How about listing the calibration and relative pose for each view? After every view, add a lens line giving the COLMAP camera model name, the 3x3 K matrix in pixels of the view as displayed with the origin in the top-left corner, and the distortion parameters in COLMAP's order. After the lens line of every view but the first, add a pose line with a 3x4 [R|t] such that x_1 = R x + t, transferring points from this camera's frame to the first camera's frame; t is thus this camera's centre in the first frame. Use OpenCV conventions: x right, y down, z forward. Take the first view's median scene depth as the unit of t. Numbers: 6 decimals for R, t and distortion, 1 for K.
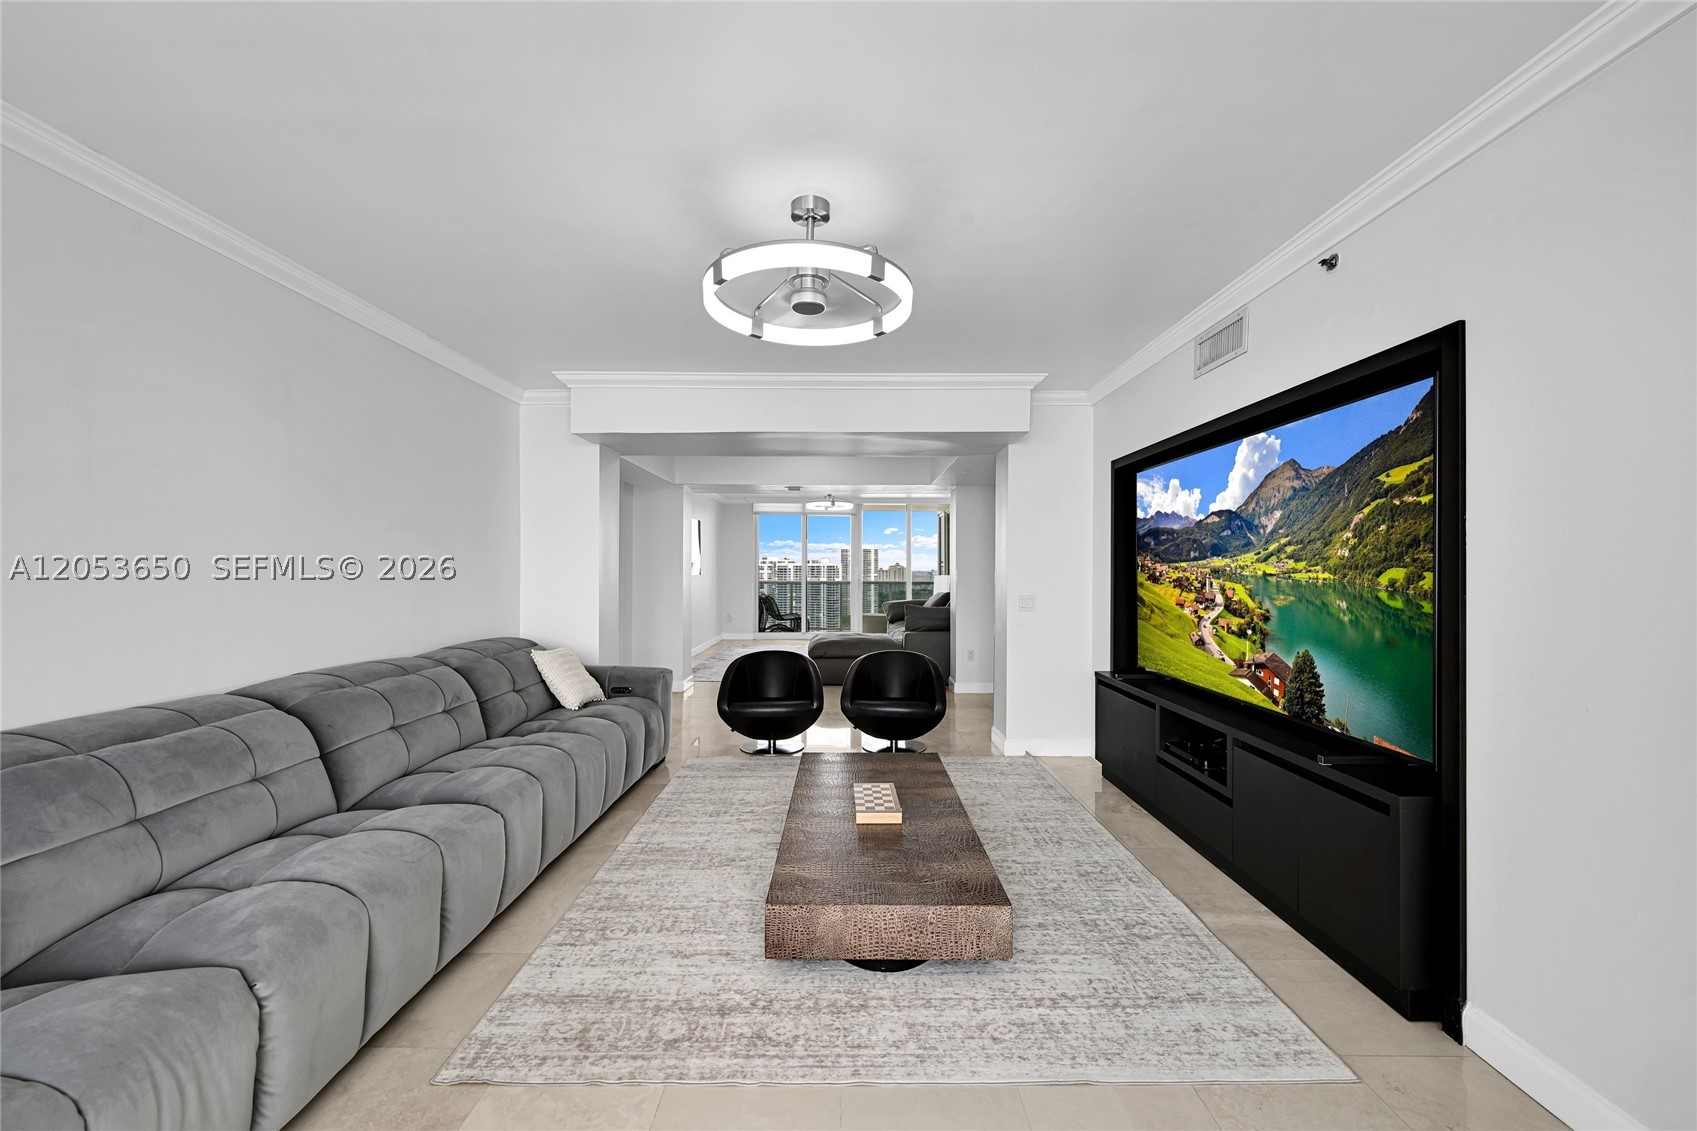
lens RADIAL K [[680.7, 0, 831.7], [0, 680.7, 566.5], [0, 0, 1]] dist [-0.001777, 0.001125]
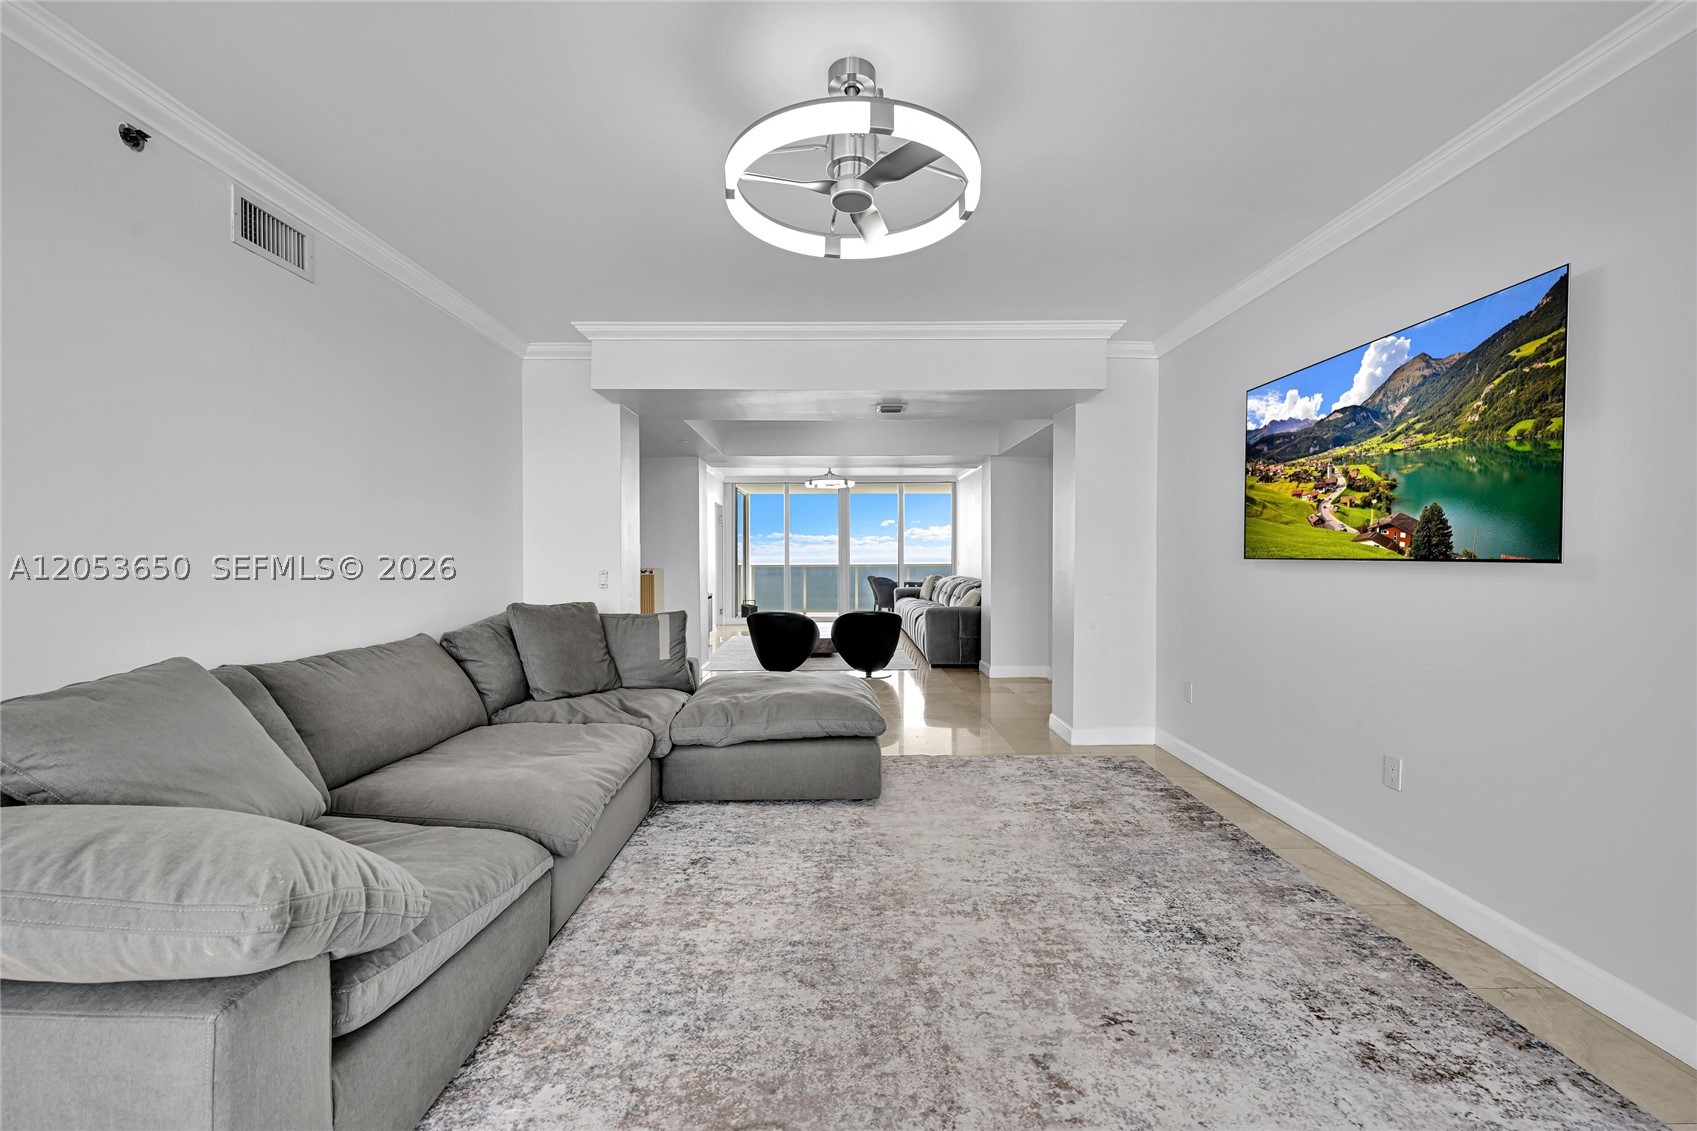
lens RADIAL K [[680.7, 0, 831.7], [0, 680.7, 566.5], [0, 0, 1]] dist [-0.001777, 0.001125]
pose [[0.999922, -0.000329, 0.012494, -0.387005], [0.000036, 0.999724, 0.023493, 0.187694], [-0.012498, -0.023491, 0.999646, -0.221557]]
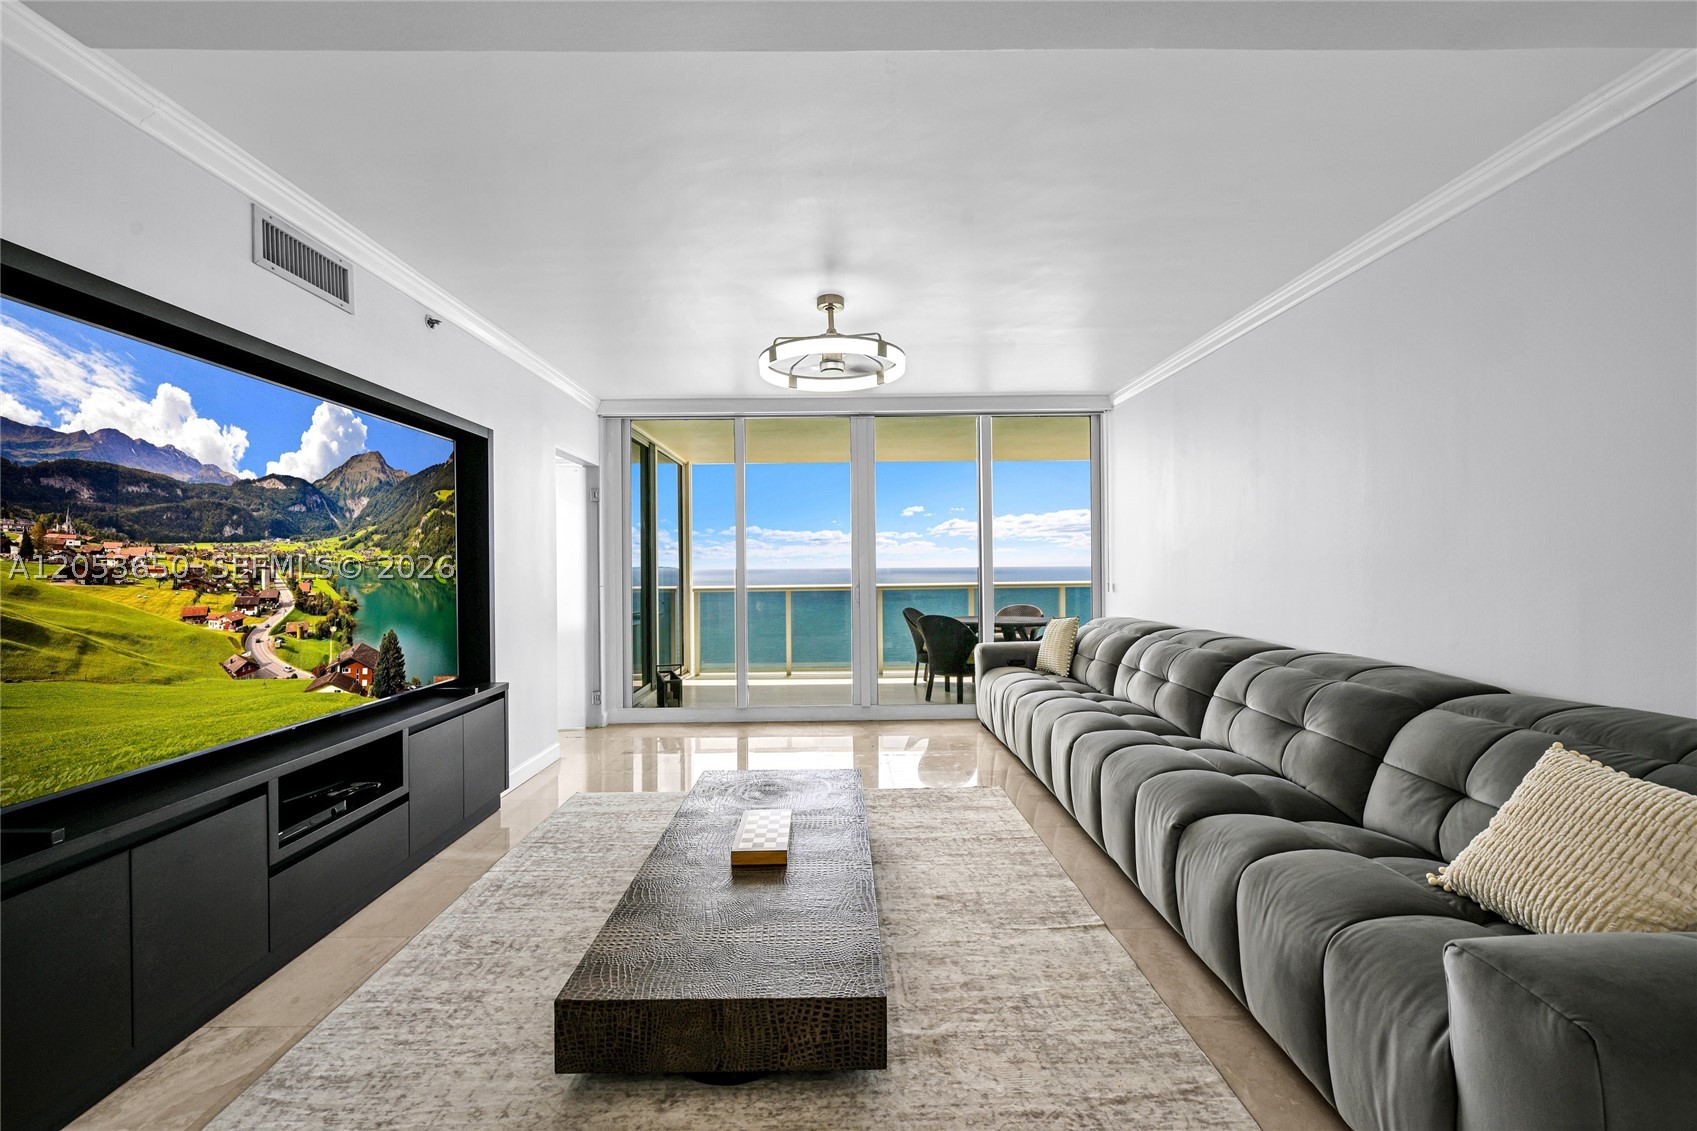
lens RADIAL K [[760.3, 0, 877.4], [0, 760.3, 554.5], [0, 0, 1]] dist [-0.001825, -0.000782]
pose [[-0.997997, 0.004417, -0.063110, -0.014646], [0.005320, 0.999886, -0.014148, 0.019280], [0.063040, -0.014456, -0.997906, 2.036439]]
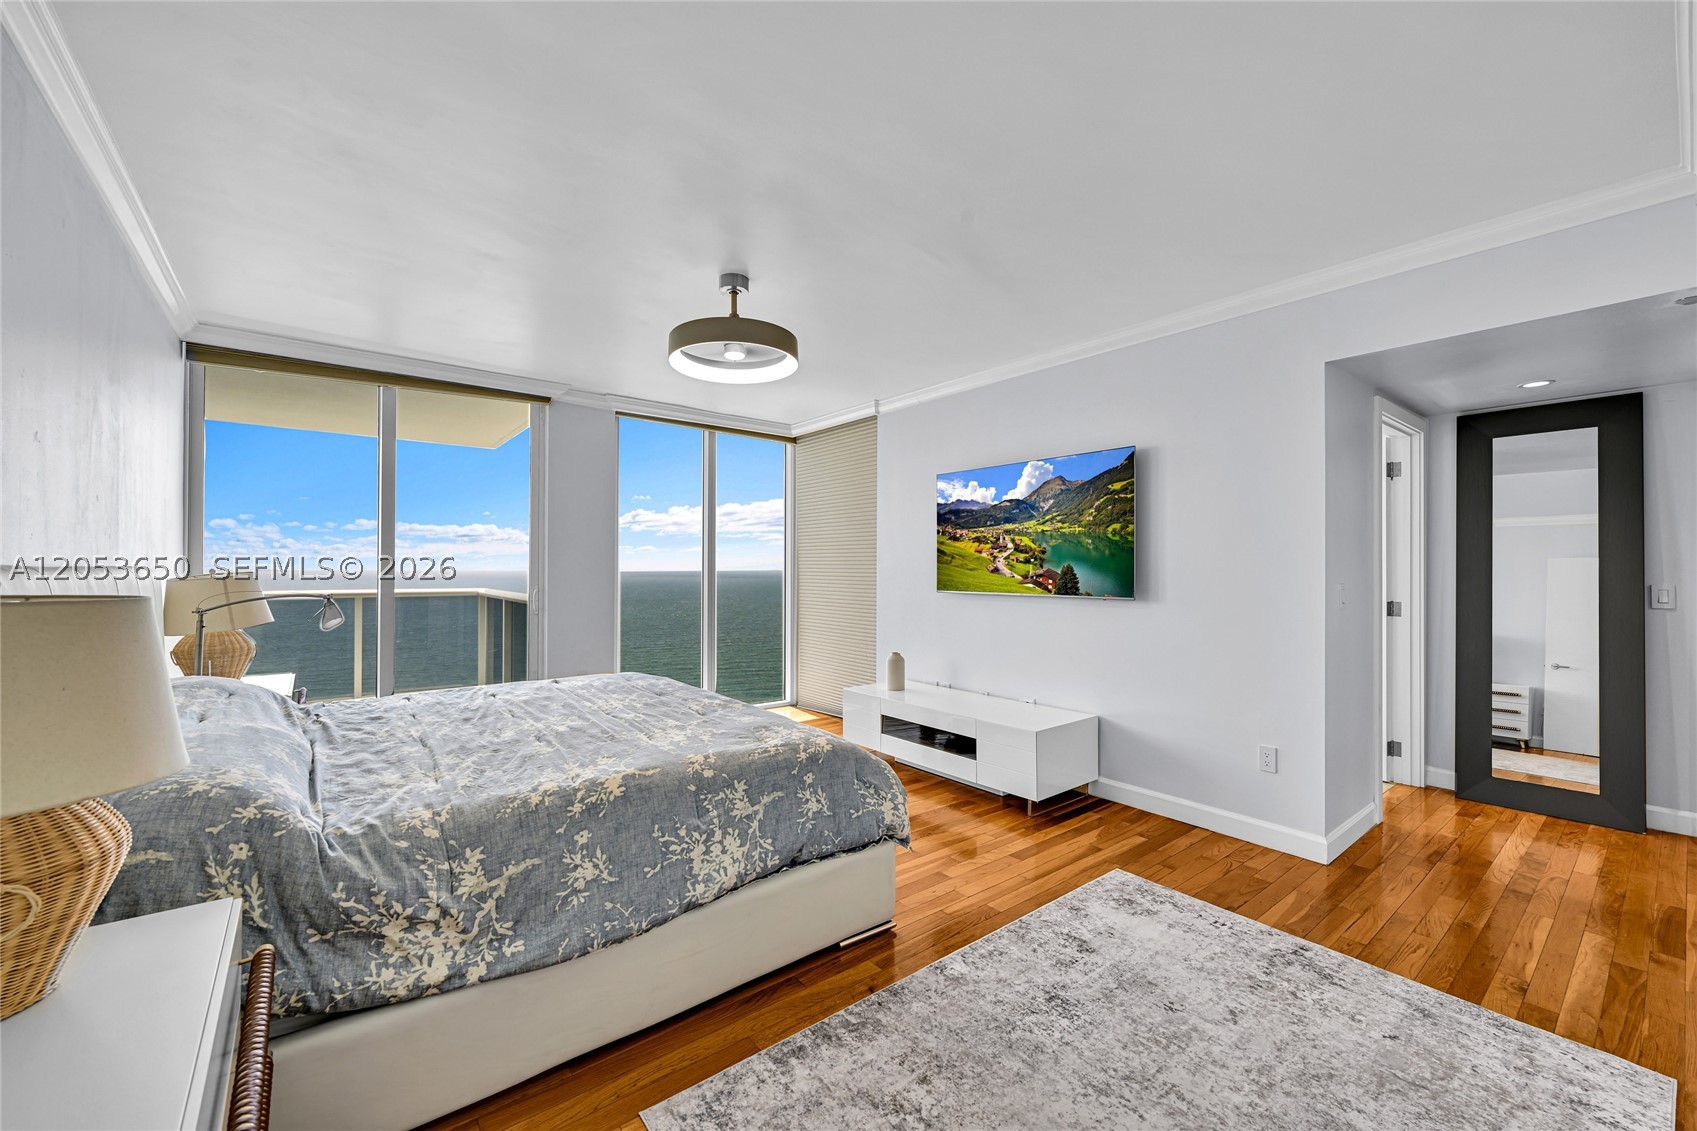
lens RADIAL K [[681.1, 0, 849.2], [0, 681.1, 572.1], [0, 0, 1]] dist [0.001073, 0.000108]
pose [[0.770860, -0.001439, 0.637003, -1.101764], [-0.003818, 0.999969, 0.006880, 0.122220], [-0.636993, -0.007736, 0.770831, -0.210781]]
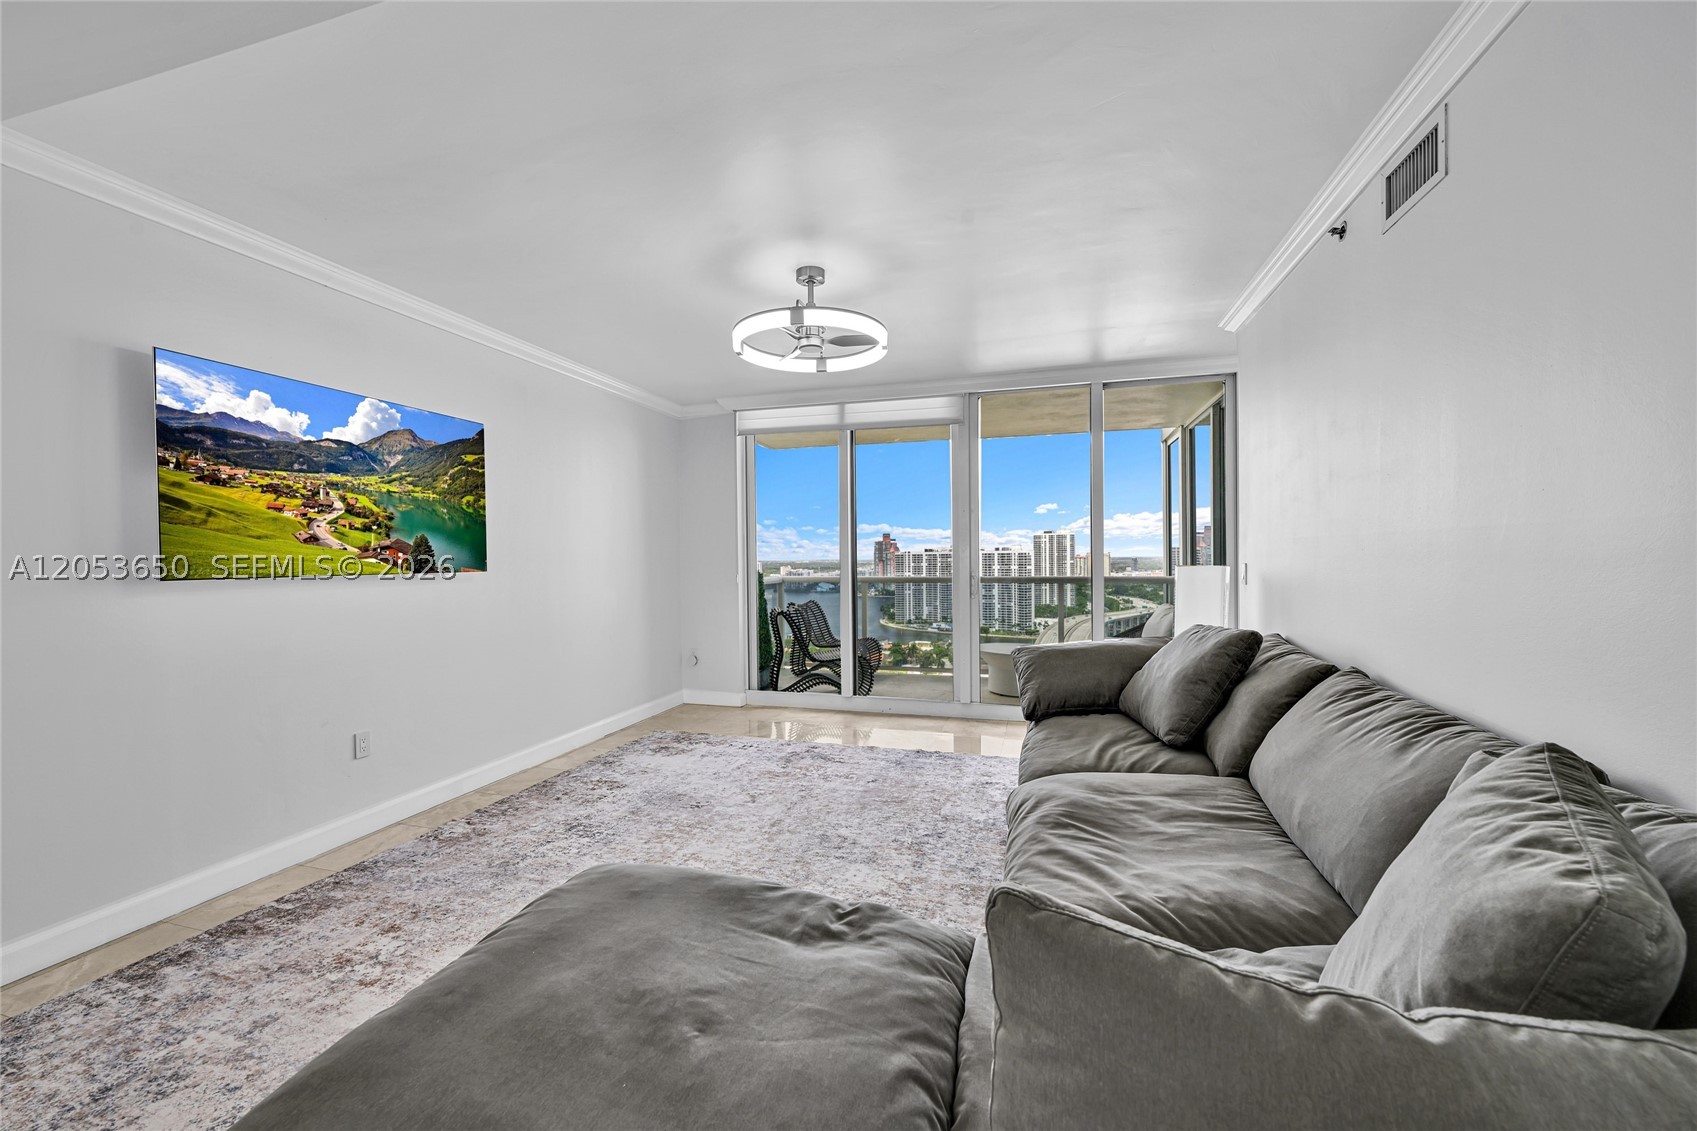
lens RADIAL K [[671.6, 0, 831.1], [0, 671.6, 564.5], [0, 0, 1]] dist [-0.009421, -0.000183]
pose [[-0.956603, 0.003883, 0.291367, -0.831203], [0.006564, 0.999945, 0.008224, 0.177591], [-0.291319, 0.009779, -0.956576, 2.182678]]
